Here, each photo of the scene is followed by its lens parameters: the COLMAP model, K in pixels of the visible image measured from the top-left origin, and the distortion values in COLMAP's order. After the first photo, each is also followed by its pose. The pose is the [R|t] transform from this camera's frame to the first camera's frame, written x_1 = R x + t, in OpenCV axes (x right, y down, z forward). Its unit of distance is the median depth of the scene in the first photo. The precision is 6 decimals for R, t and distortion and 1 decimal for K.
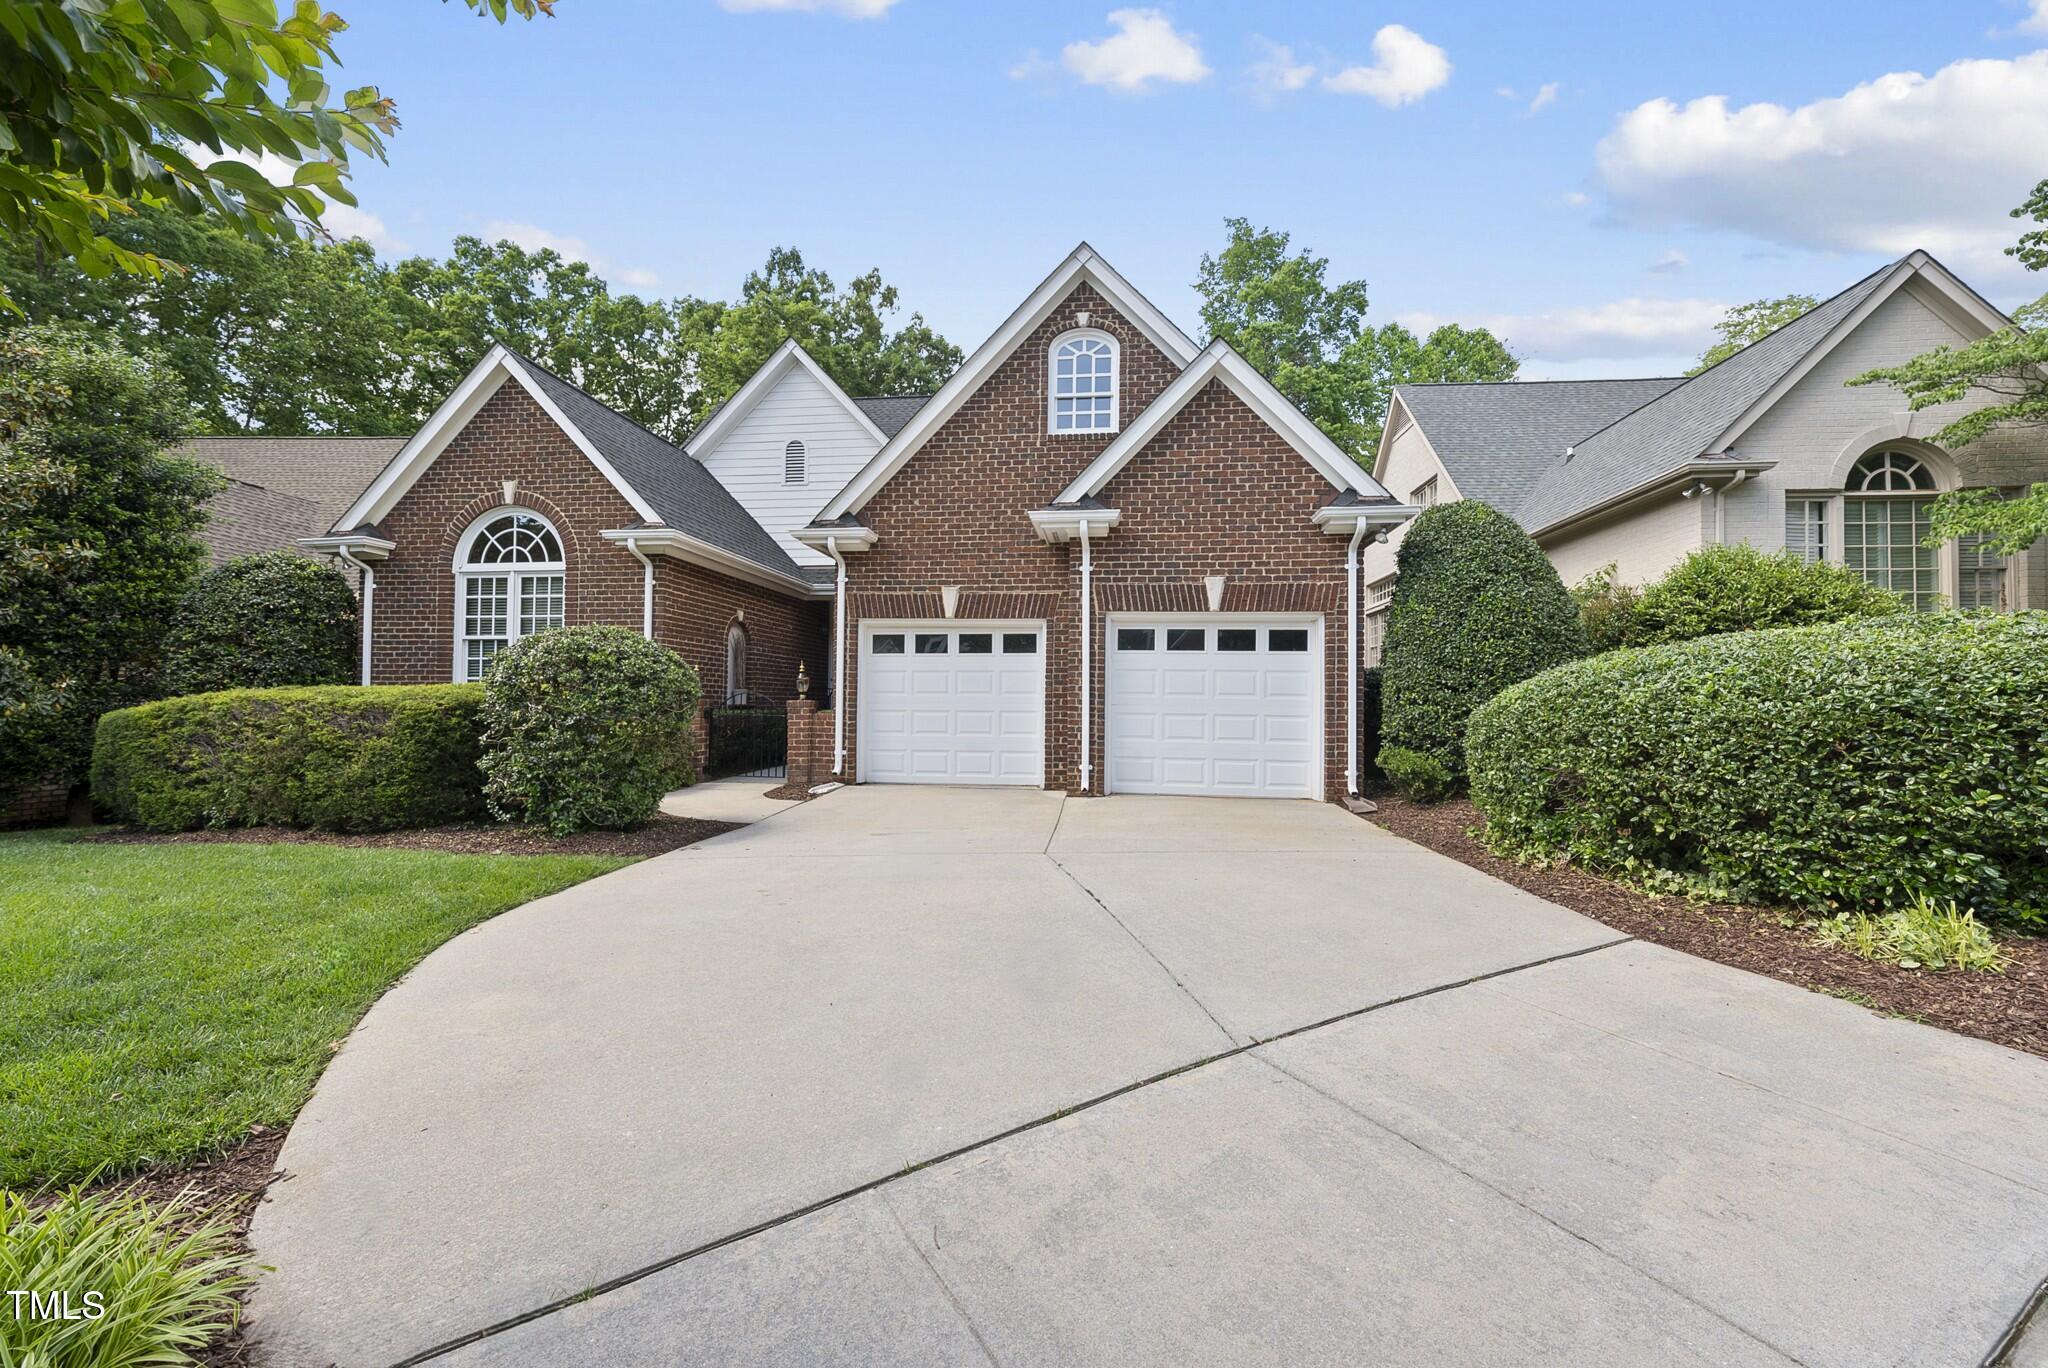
lens RADIAL K [[785.3, 0, 1033.4], [0, 785.3, 686.0], [0, 0, 1]] dist [-0.004798, 0.000985]
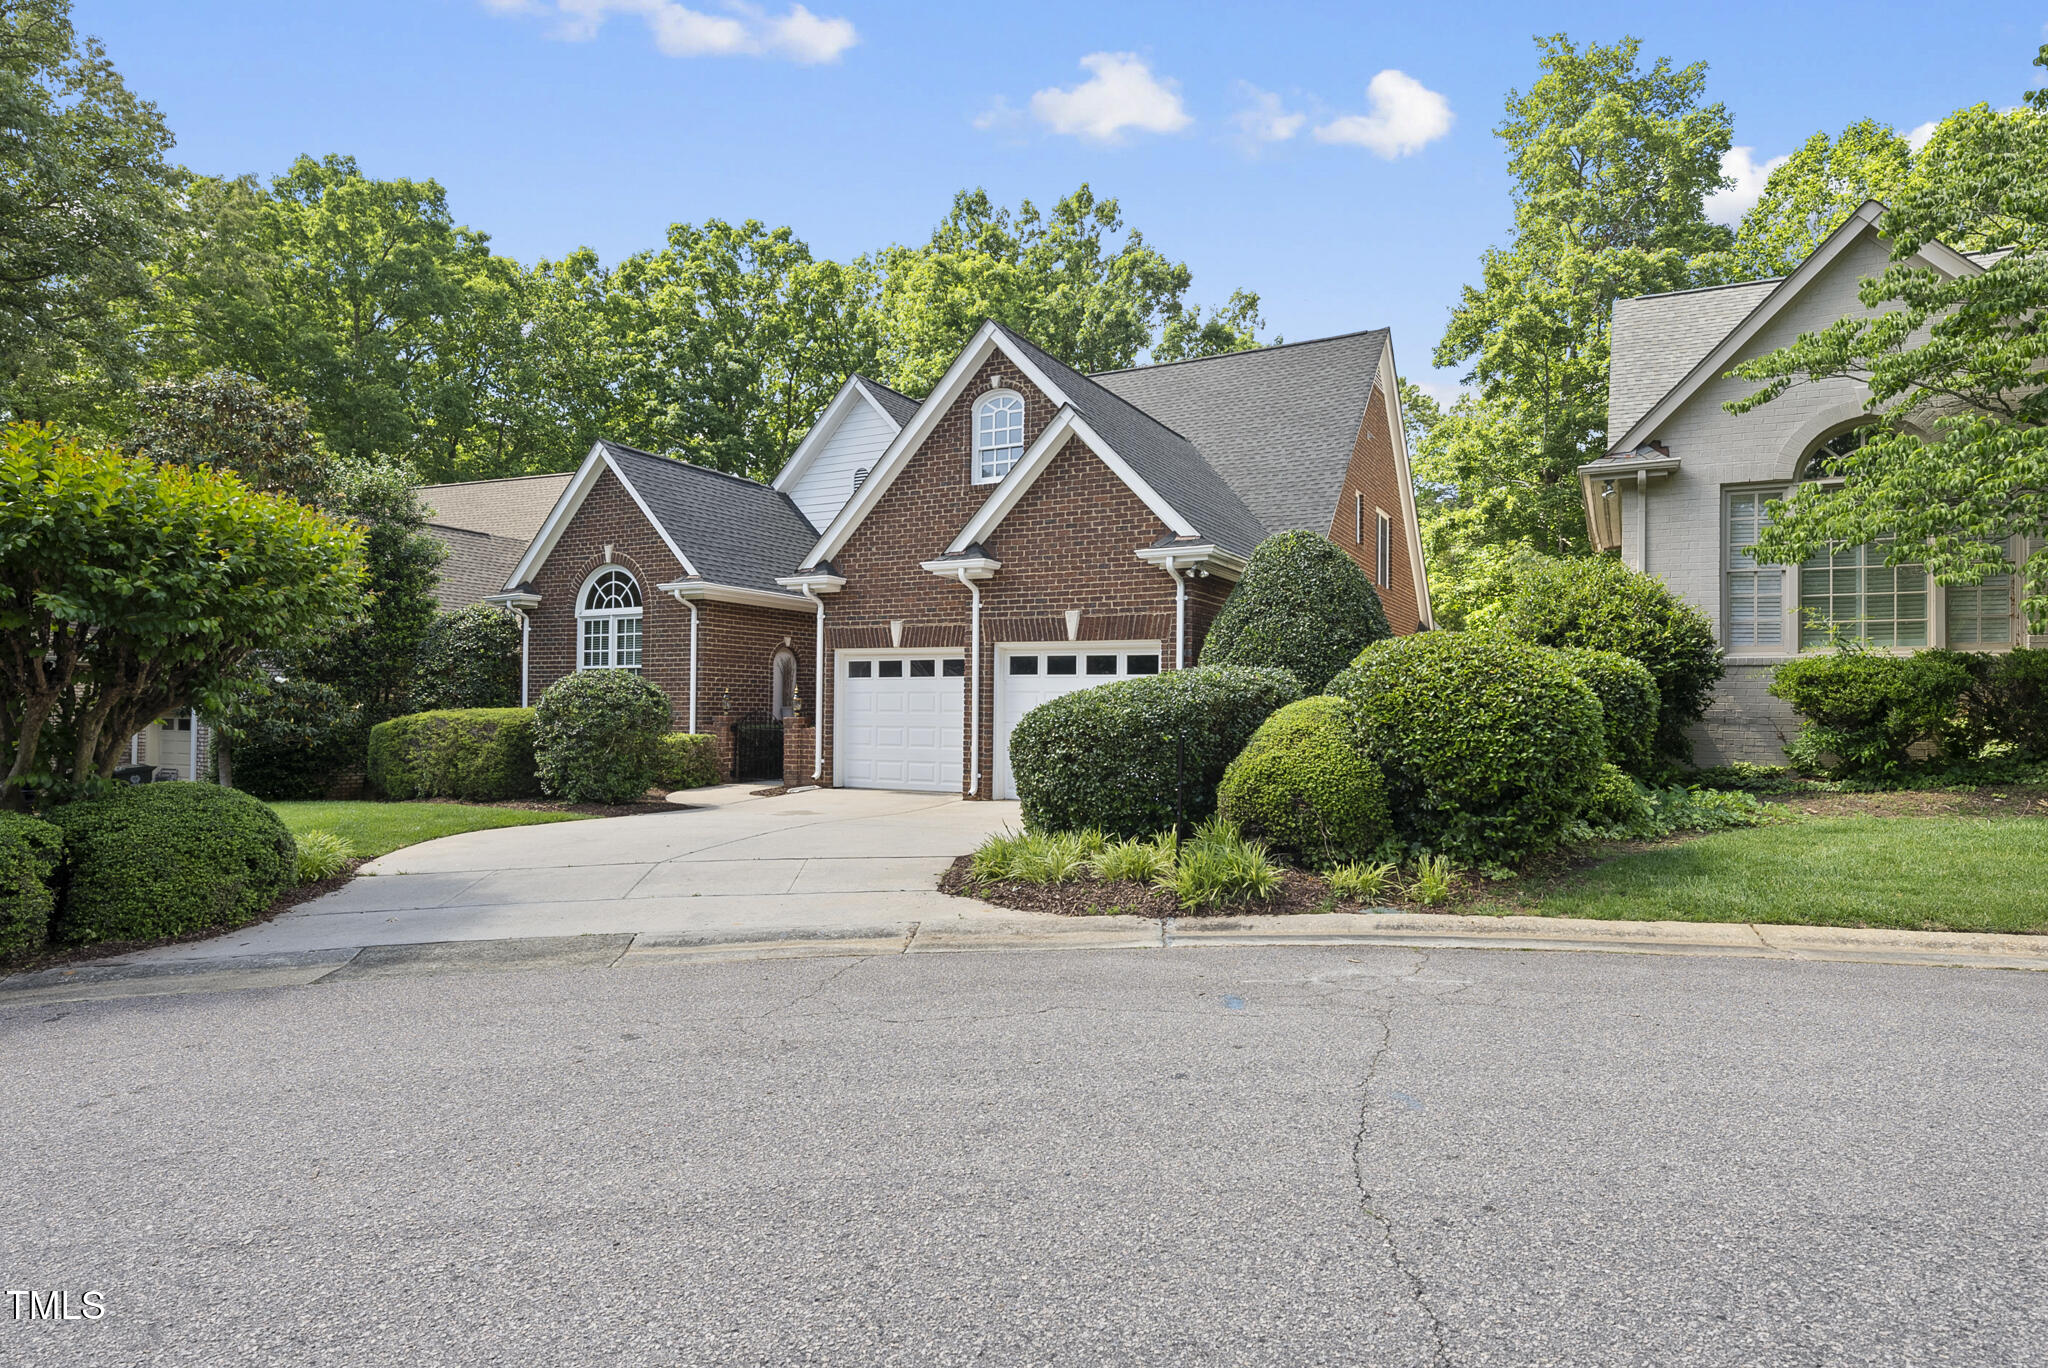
lens RADIAL K [[1153.9, 0, 1020.4], [0, 1153.9, 686.2], [0, 0, 1]] dist [0.002507, -0.000220]
pose [[0.924500, -0.008057, -0.381097, 0.707277], [0.007488, 0.999968, -0.002977, -0.021897], [0.381108, -0.000102, 0.924530, -0.512027]]
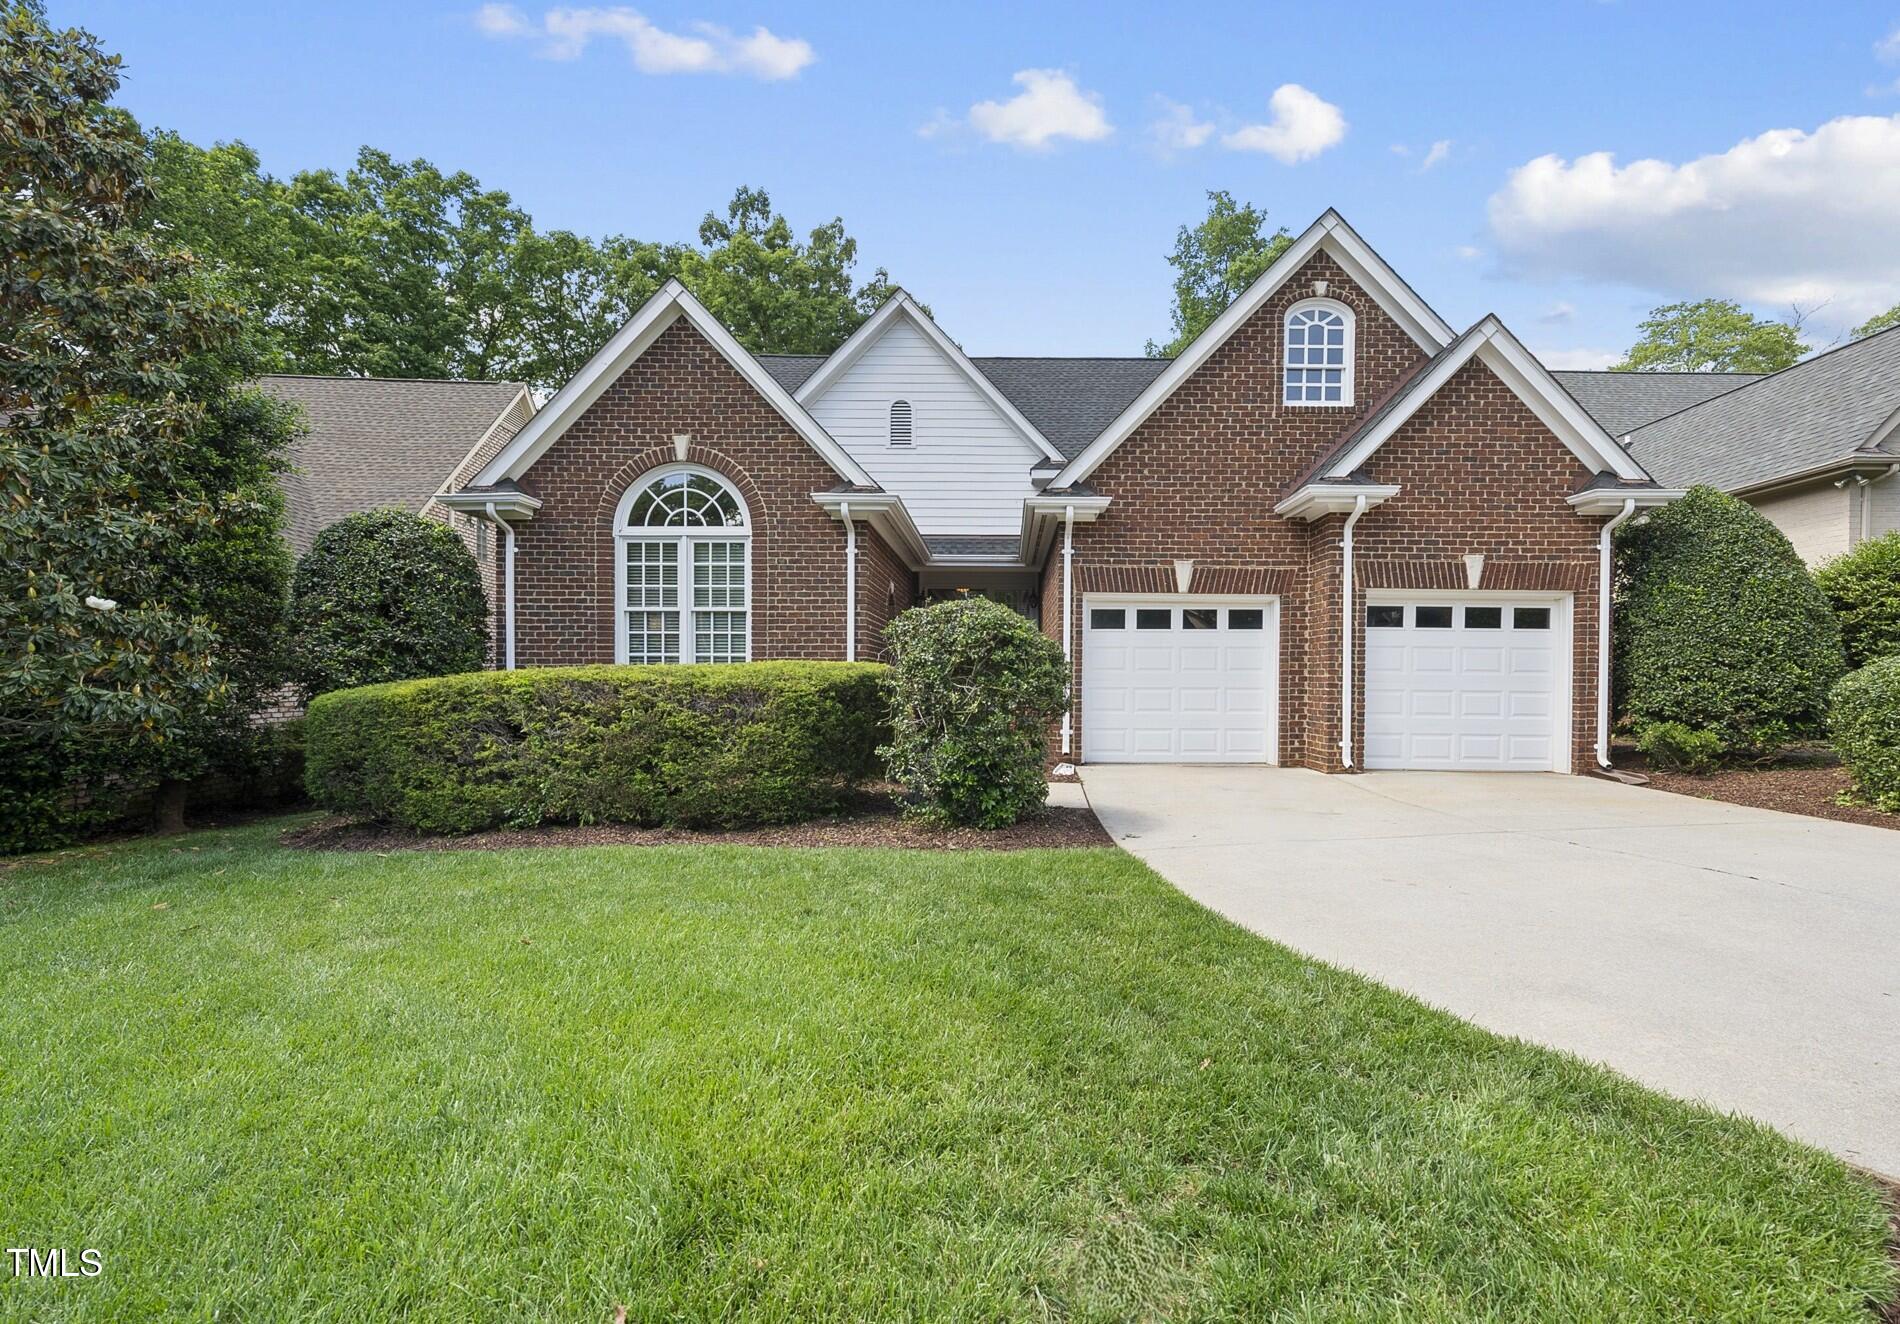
lens RADIAL K [[791.1, 0, 1004.1], [0, 791.1, 688.1], [0, 0, 1]] dist [-0.004815, 0.000040]
pose [[0.992907, -0.004560, 0.118810, -0.435498], [0.000295, 0.999356, 0.035884, -0.003865], [-0.118897, -0.035594, 0.992268, 0.049505]]
